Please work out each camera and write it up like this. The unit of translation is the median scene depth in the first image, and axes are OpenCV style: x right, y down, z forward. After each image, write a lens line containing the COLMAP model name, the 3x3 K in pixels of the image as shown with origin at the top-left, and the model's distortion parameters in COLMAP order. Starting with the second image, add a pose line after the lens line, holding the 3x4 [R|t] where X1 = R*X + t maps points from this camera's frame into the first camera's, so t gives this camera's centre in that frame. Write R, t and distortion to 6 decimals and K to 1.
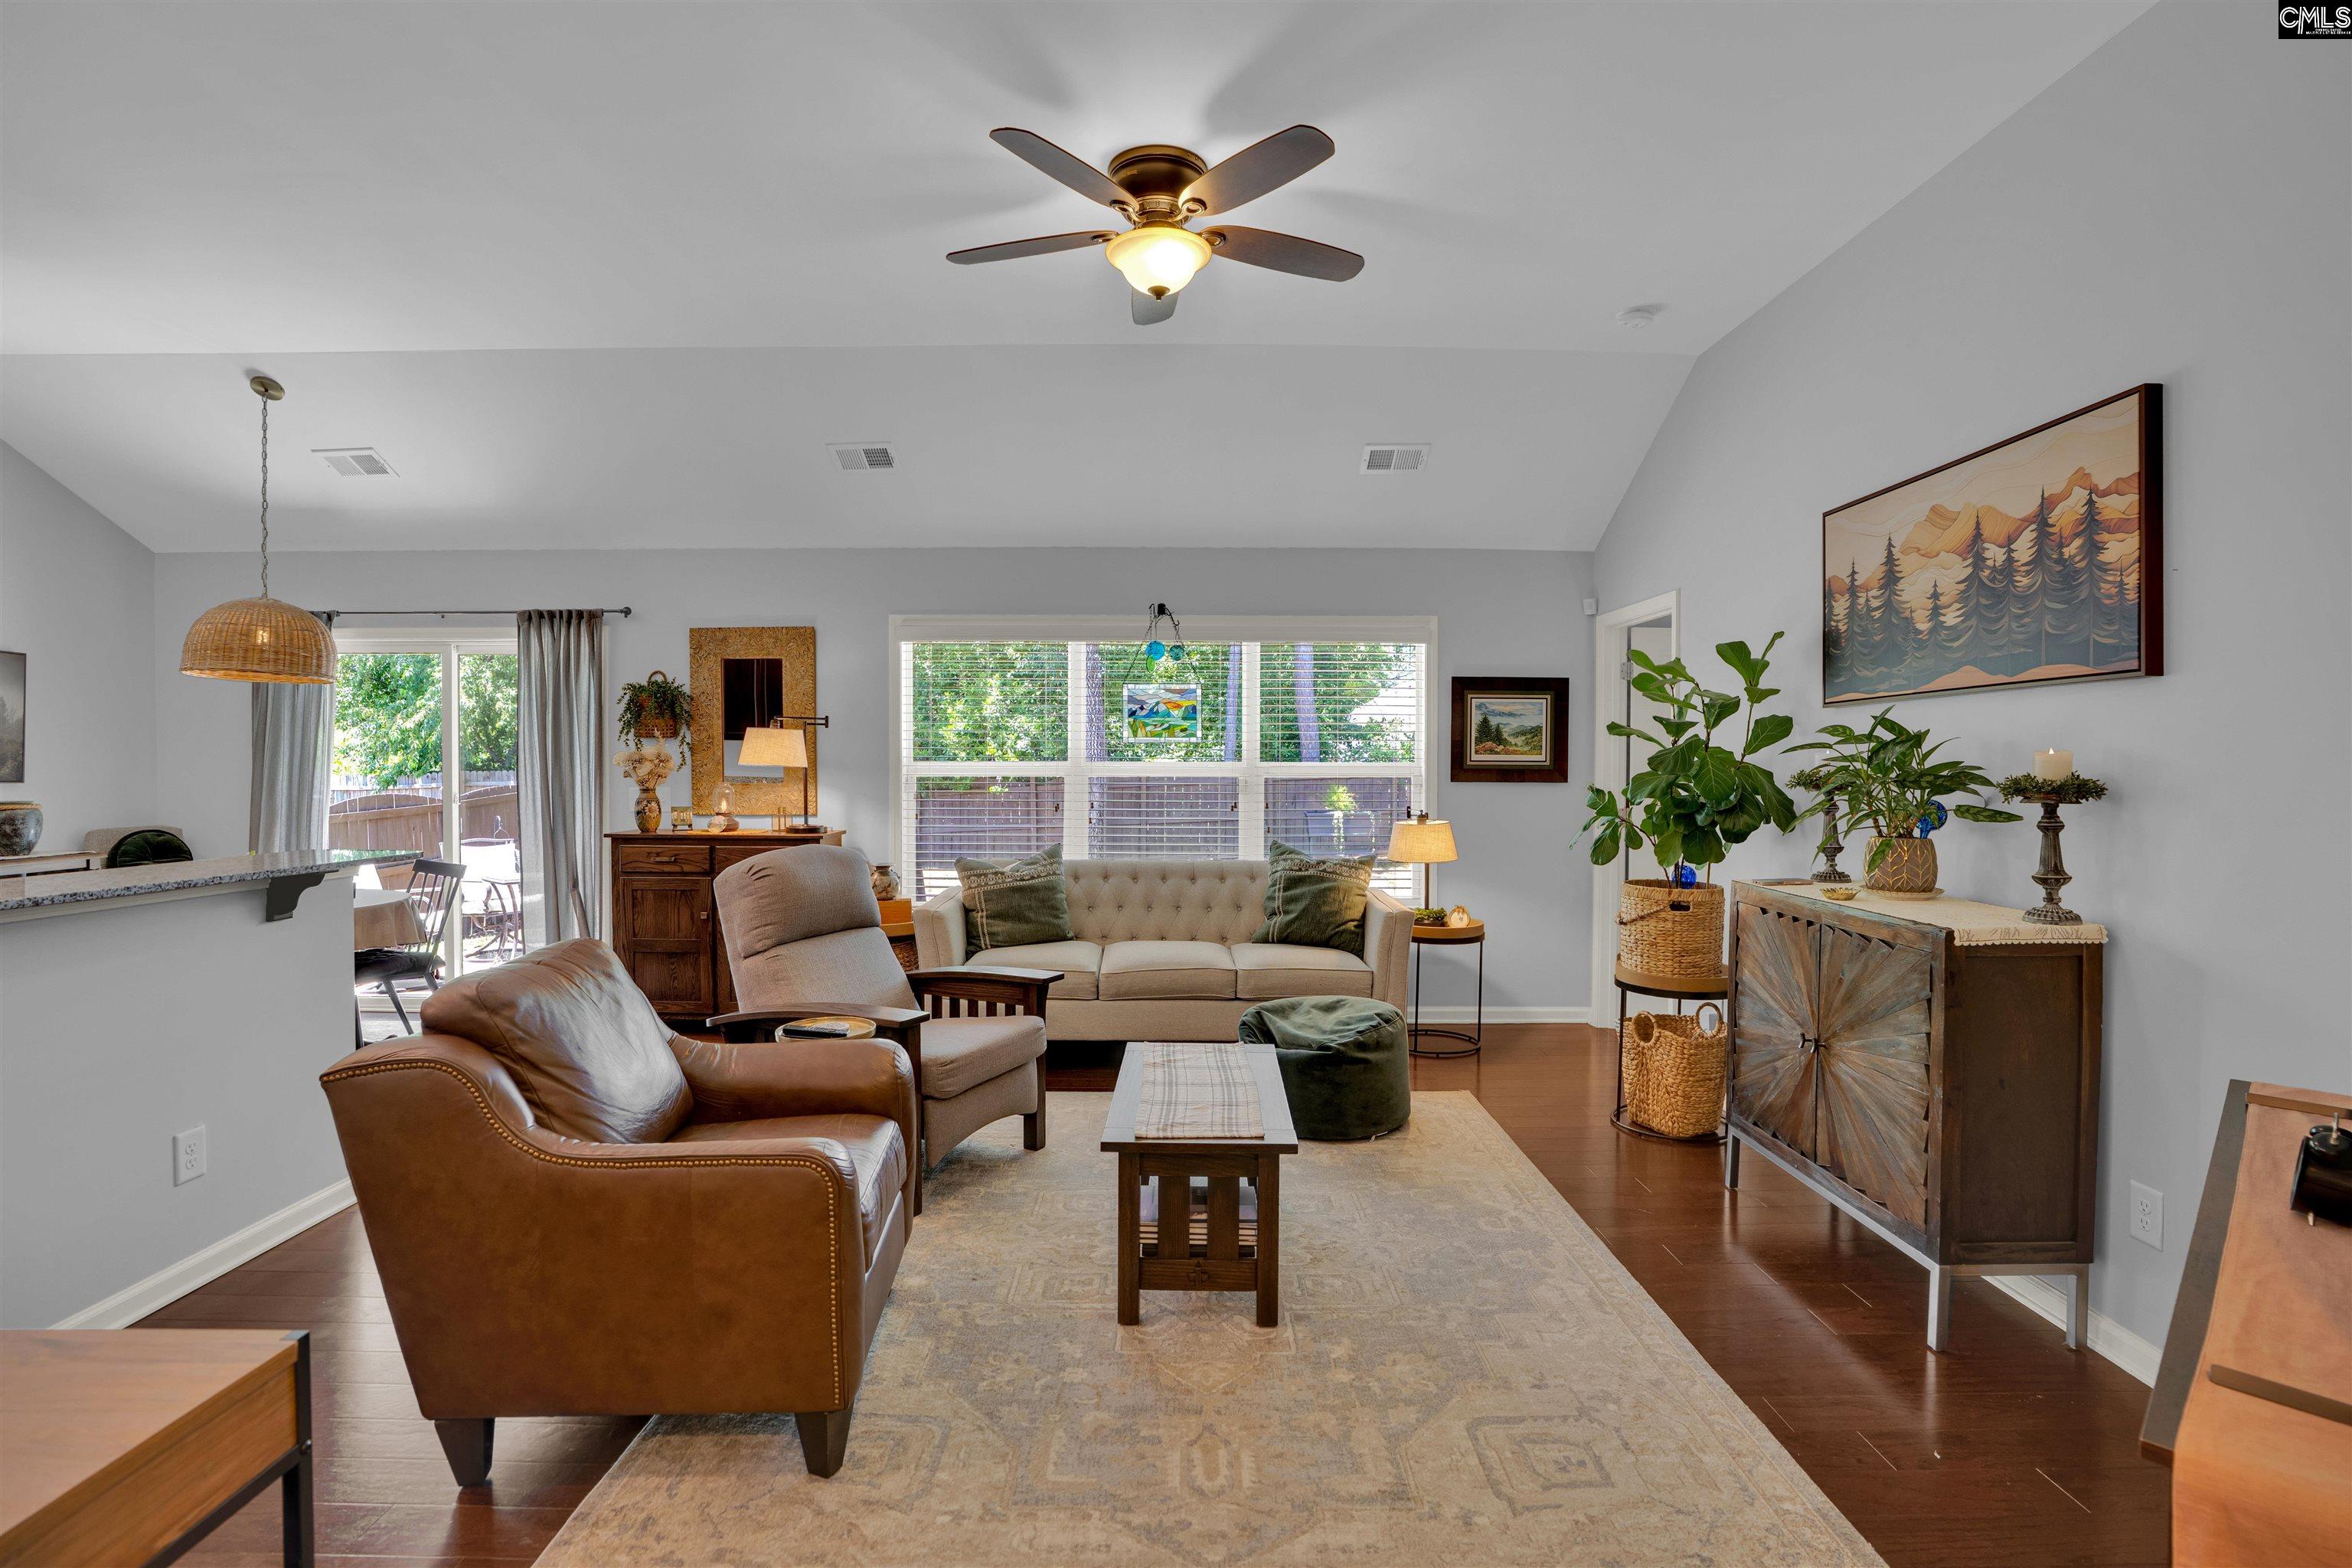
lens RADIAL K [[1130.9, 0, 1204.4], [0, 1130.9, 771.0], [0, 0, 1]] dist [-0.081212, 0.035949]
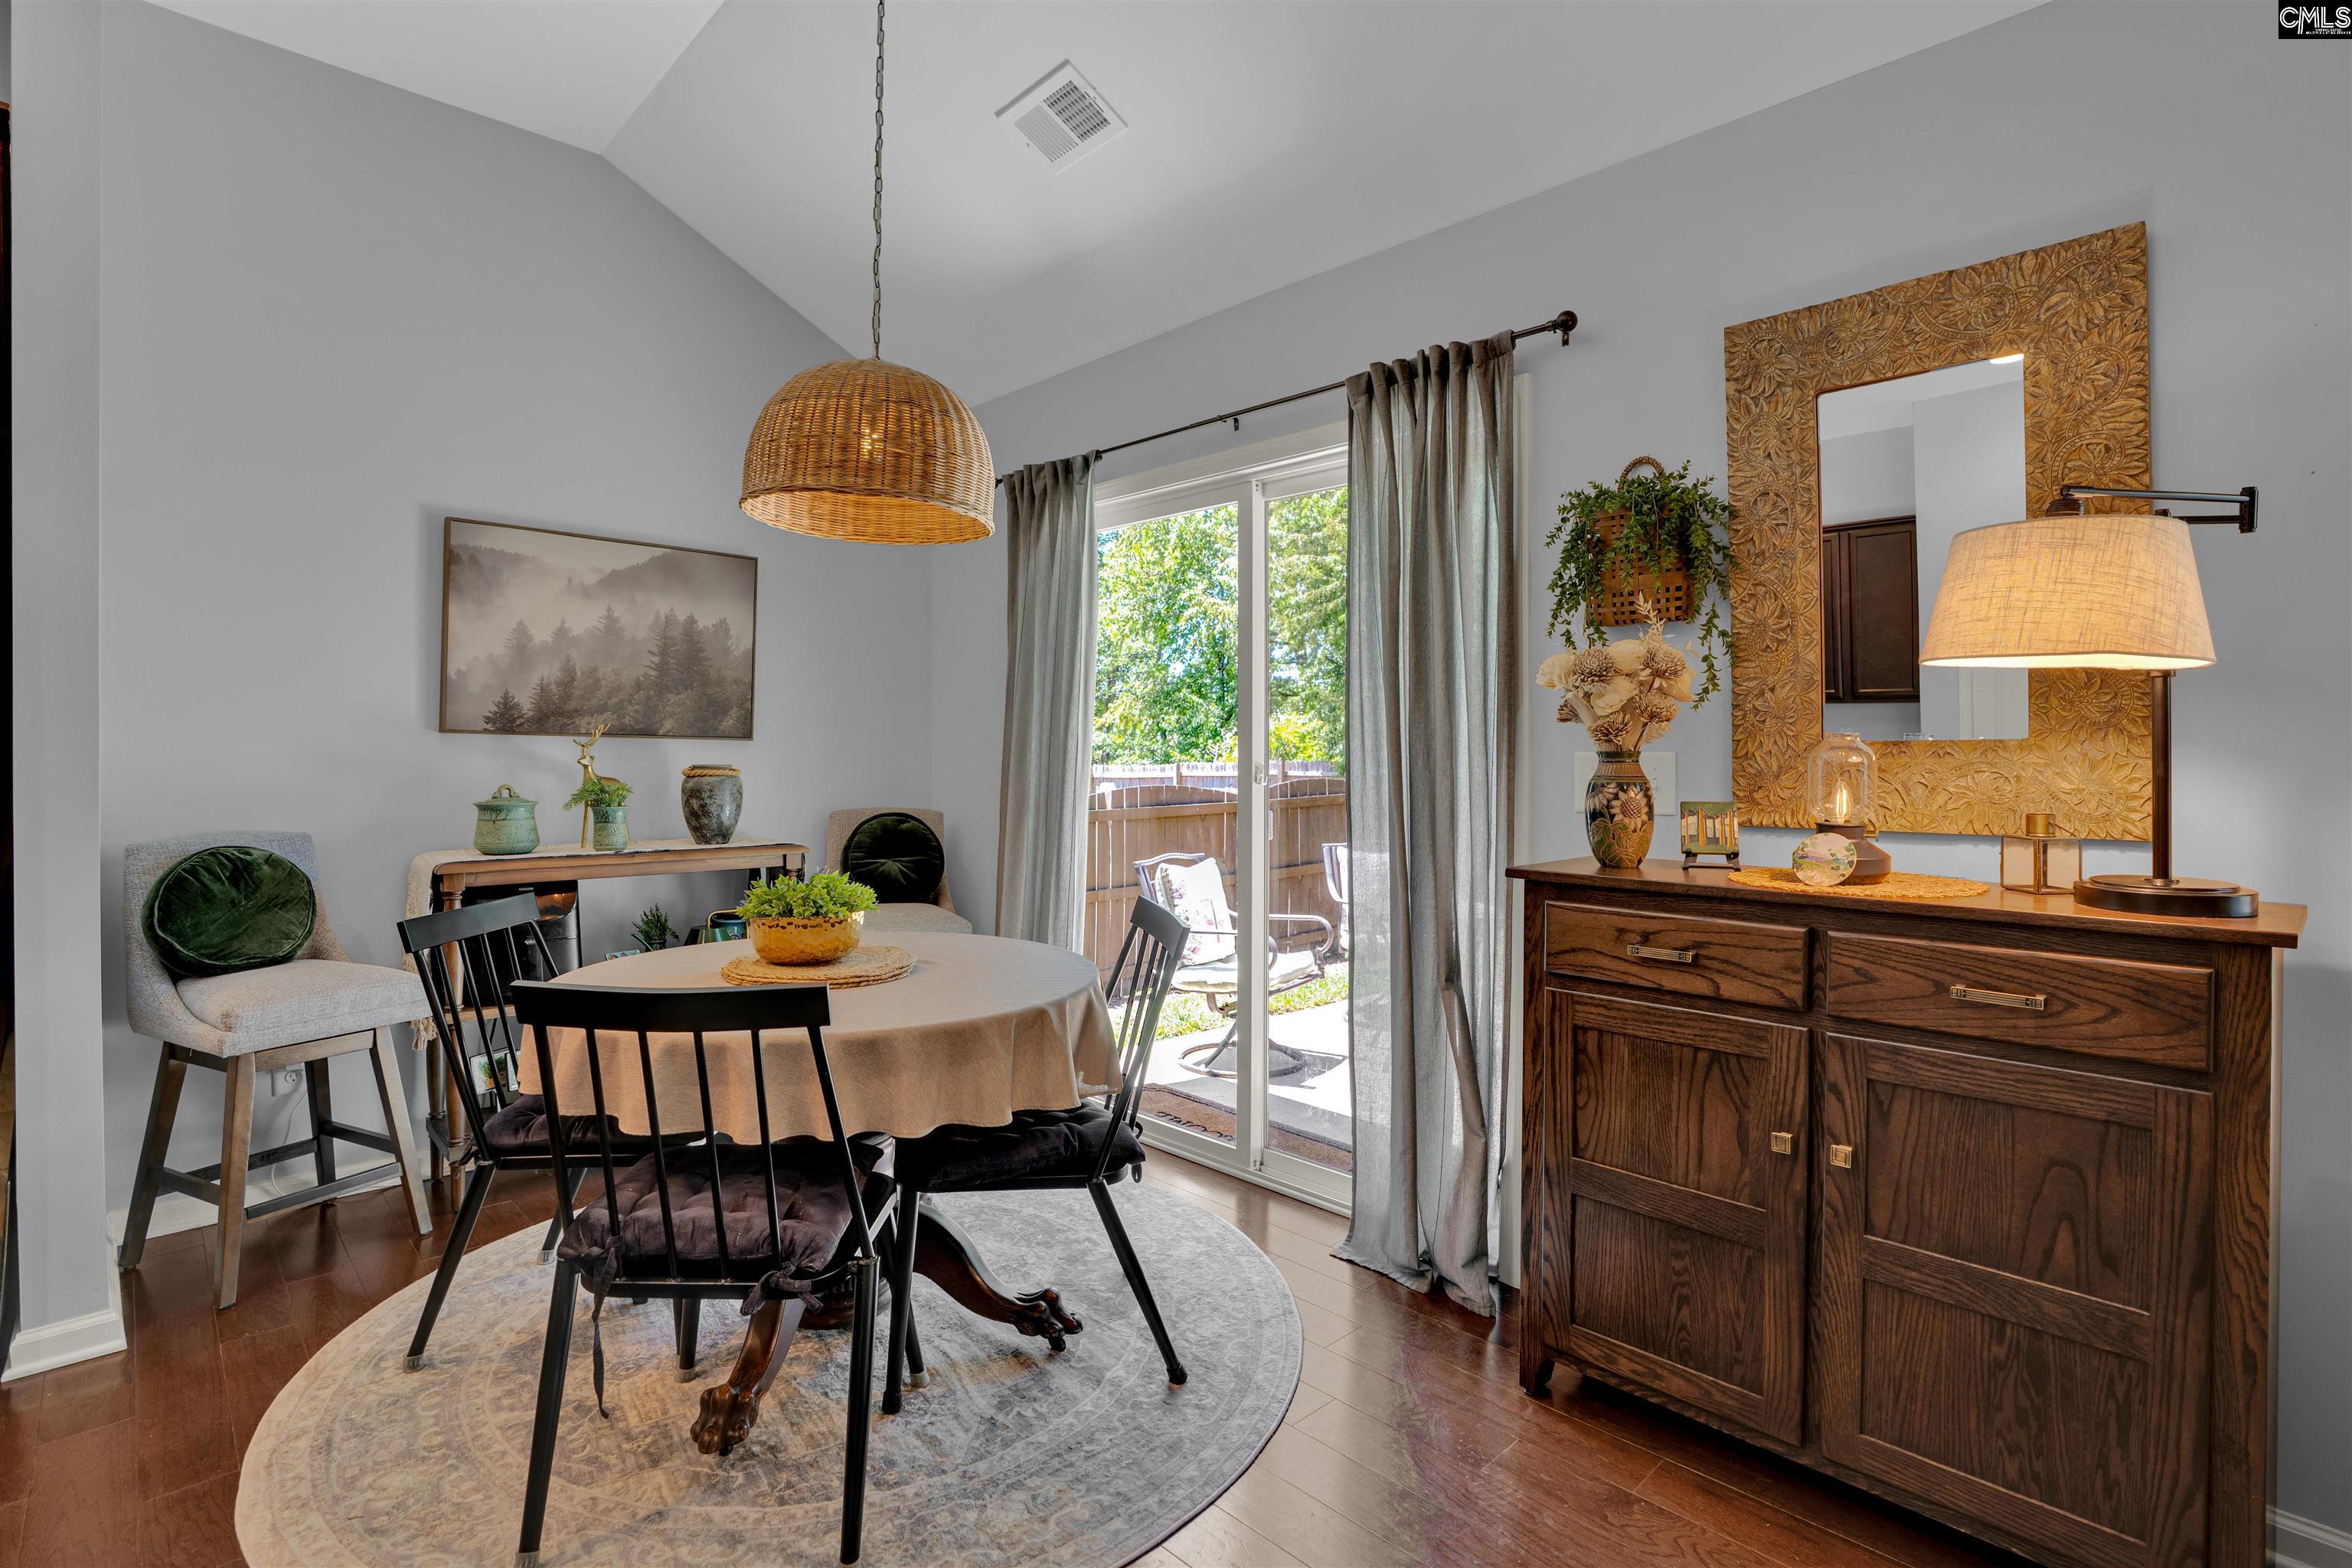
lens RADIAL K [[1130.9, 0, 1204.4], [0, 1130.9, 771.0], [0, 0, 1]] dist [-0.081212, 0.035949]
pose [[0.695692, 0.012088, -0.718239, -0.327127], [-0.008285, 0.999927, 0.008803, 0.020173], [0.718293, -0.000173, 0.695741, 0.636219]]
